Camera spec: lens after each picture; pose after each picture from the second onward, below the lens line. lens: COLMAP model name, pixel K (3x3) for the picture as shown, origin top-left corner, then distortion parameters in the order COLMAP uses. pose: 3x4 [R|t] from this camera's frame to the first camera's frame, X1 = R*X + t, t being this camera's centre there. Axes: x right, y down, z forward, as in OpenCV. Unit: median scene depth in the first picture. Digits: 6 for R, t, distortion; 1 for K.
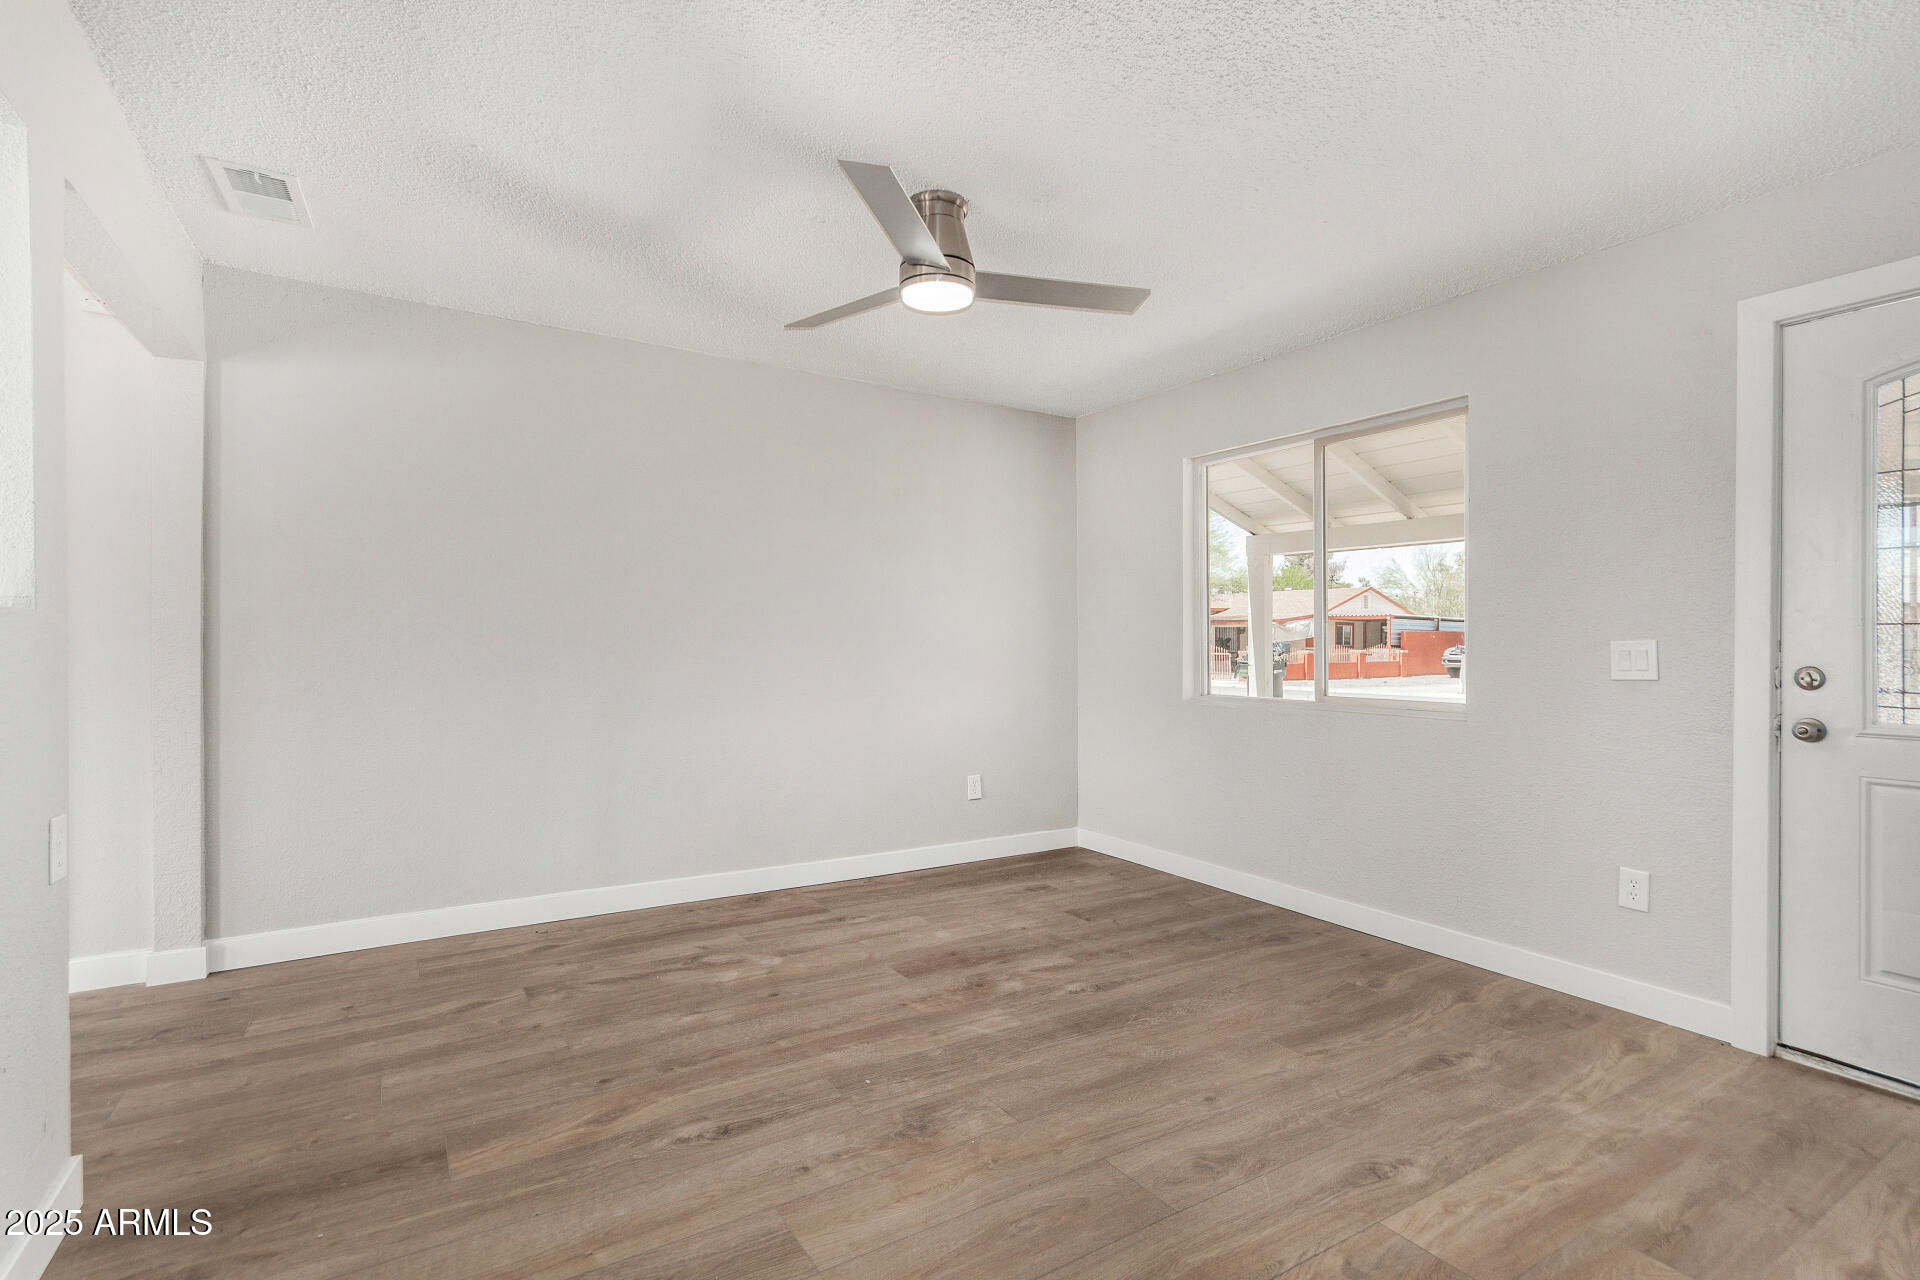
lens RADIAL K [[900.5, 0, 965.9], [0, 900.5, 632.6], [0, 0, 1]] dist [0.003460, 0.000668]
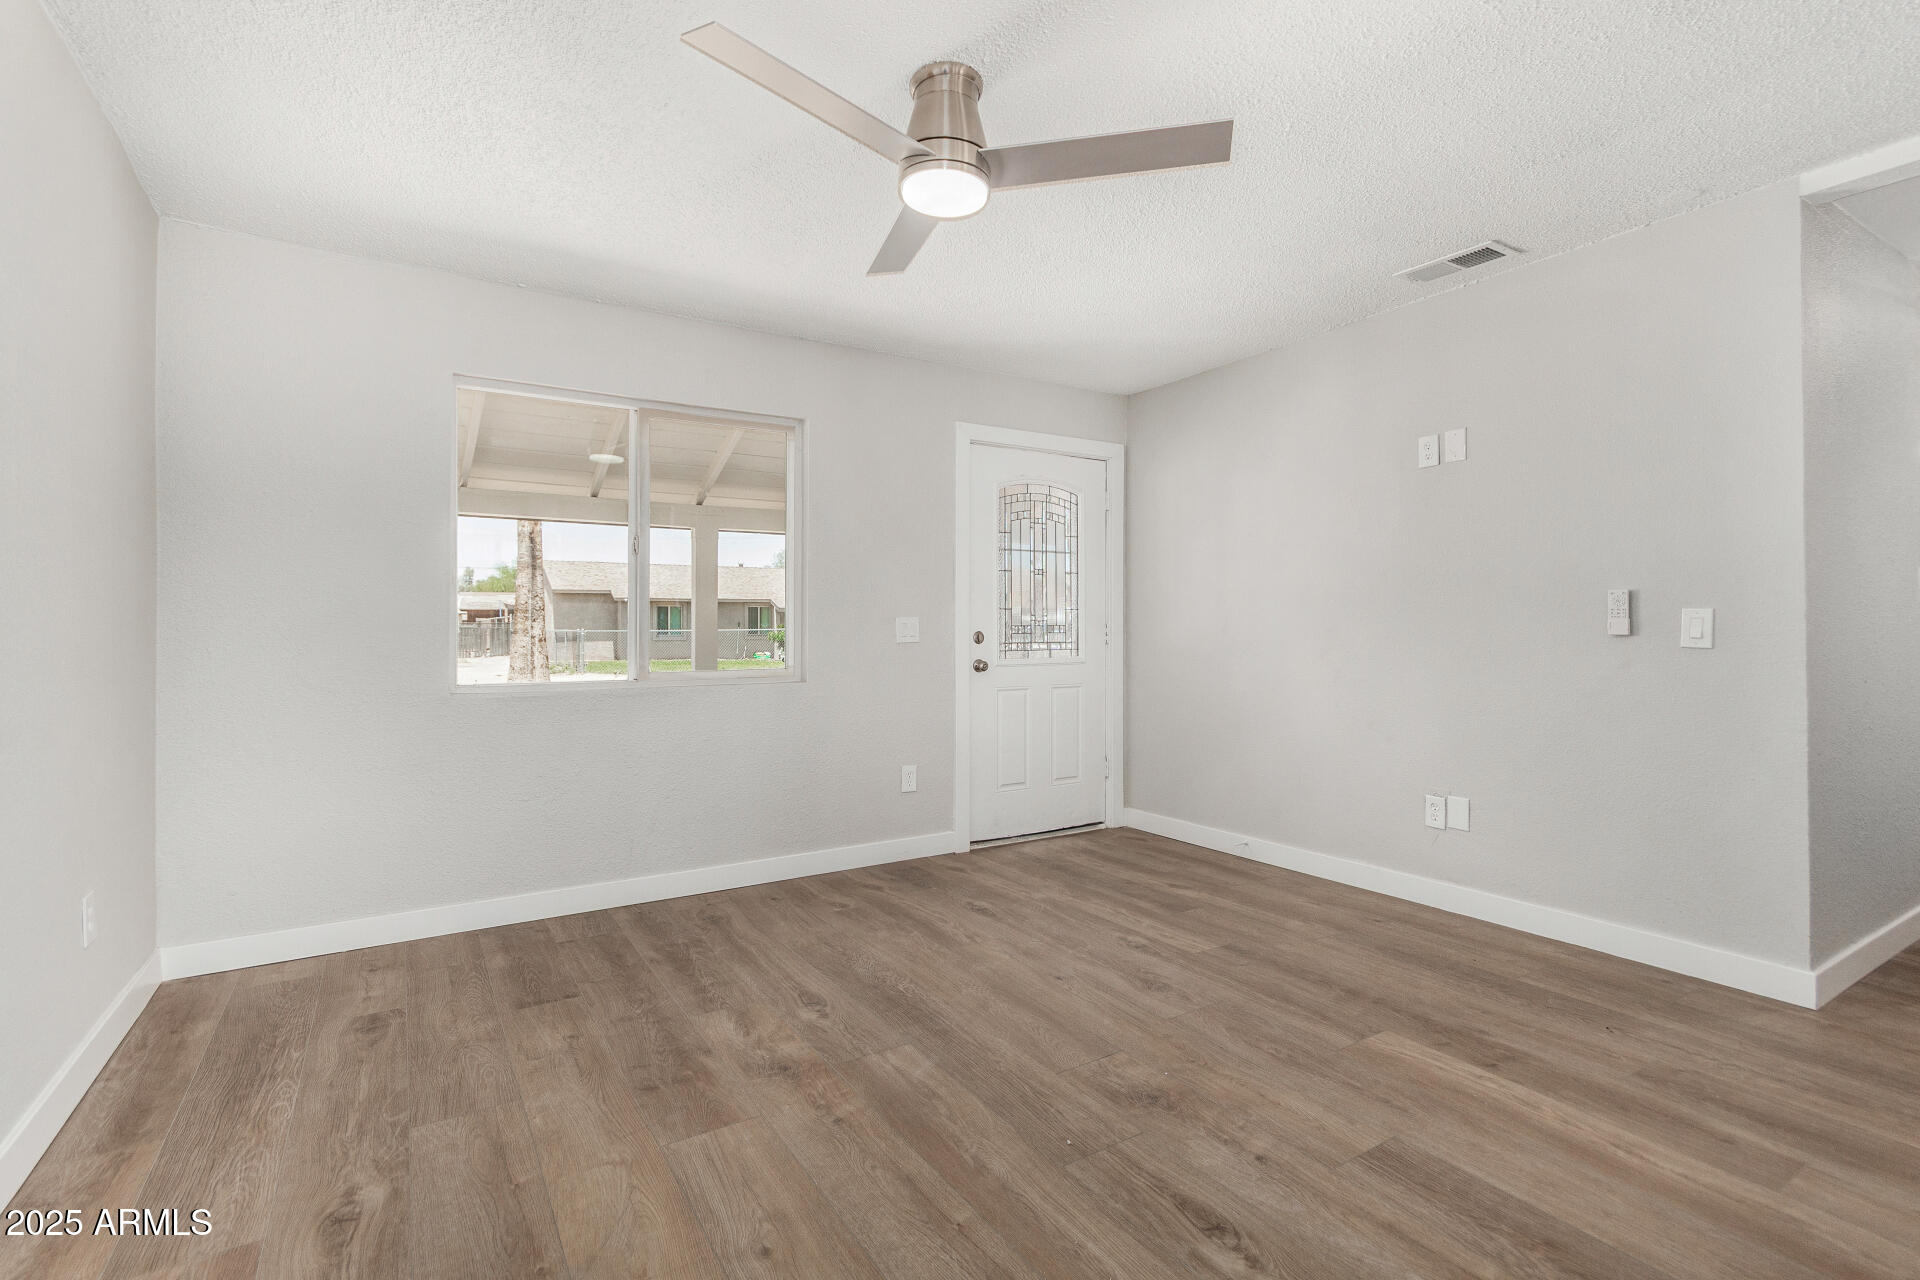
lens RADIAL K [[889.0, 0, 962.6], [0, 889.0, 605.3], [0, 0, 1]] dist [0.003373, 0.000373]
pose [[0.003568, 0.022865, 0.999732, -0.781218], [-0.006356, 0.999719, -0.022842, 0.023464], [-0.999973, -0.006272, 0.003712, 0.906091]]
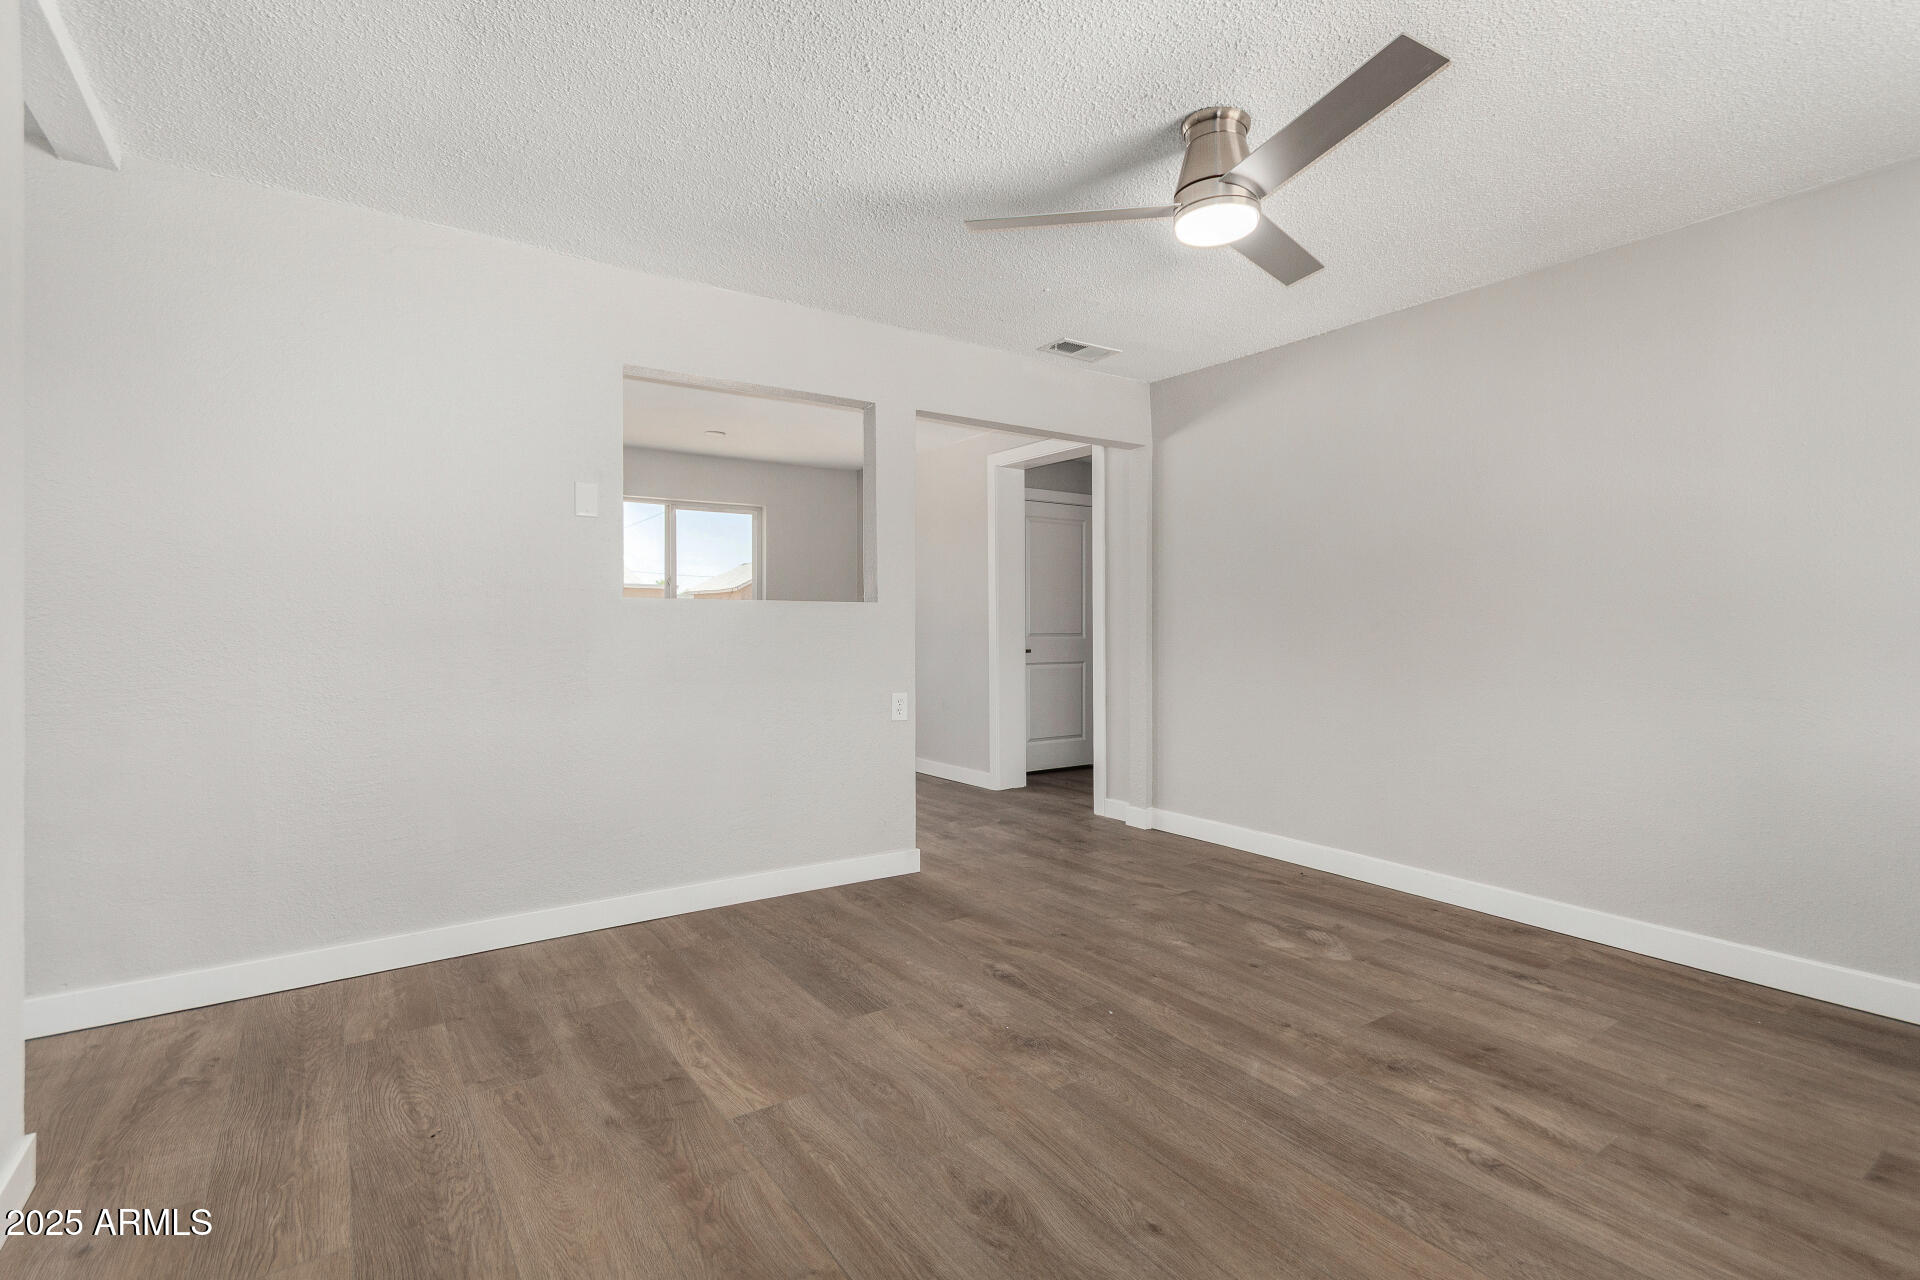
lens RADIAL K [[900.5, 0, 965.9], [0, 900.5, 632.6], [0, 0, 1]] dist [0.003460, 0.000668]
pose [[0.047414, 0.001512, -0.998874, 0.786733], [0.007341, 0.999971, 0.001863, 0.030803], [0.998848, -0.007421, 0.047402, 0.655289]]
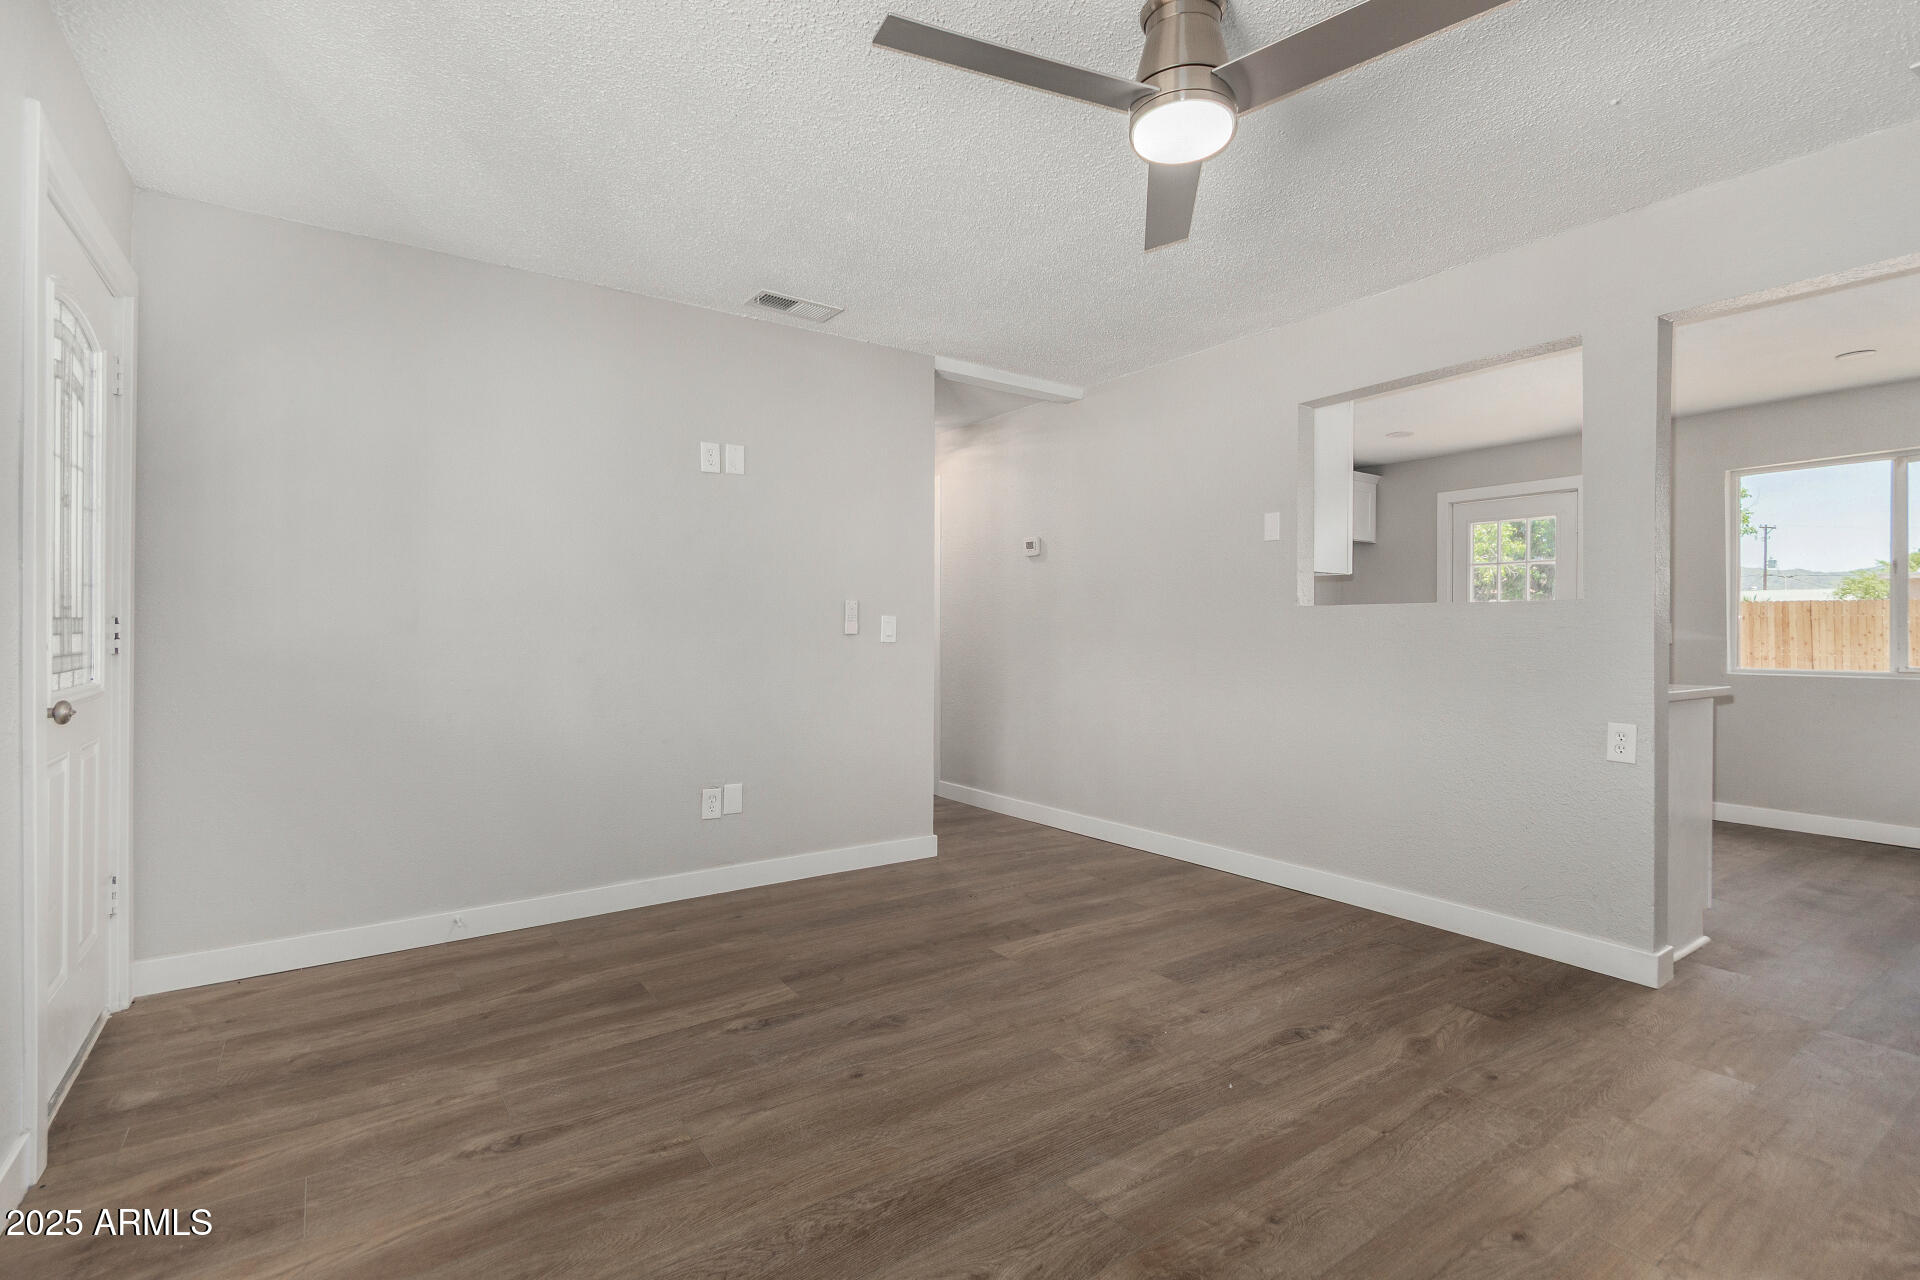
lens RADIAL K [[900.5, 0, 965.9], [0, 900.5, 632.6], [0, 0, 1]] dist [0.003460, 0.000668]
pose [[-0.998763, -0.005749, -0.049393, 0.163295], [-0.005423, 0.999963, -0.006731, 0.035061], [0.049430, -0.006455, -0.998757, 1.587369]]
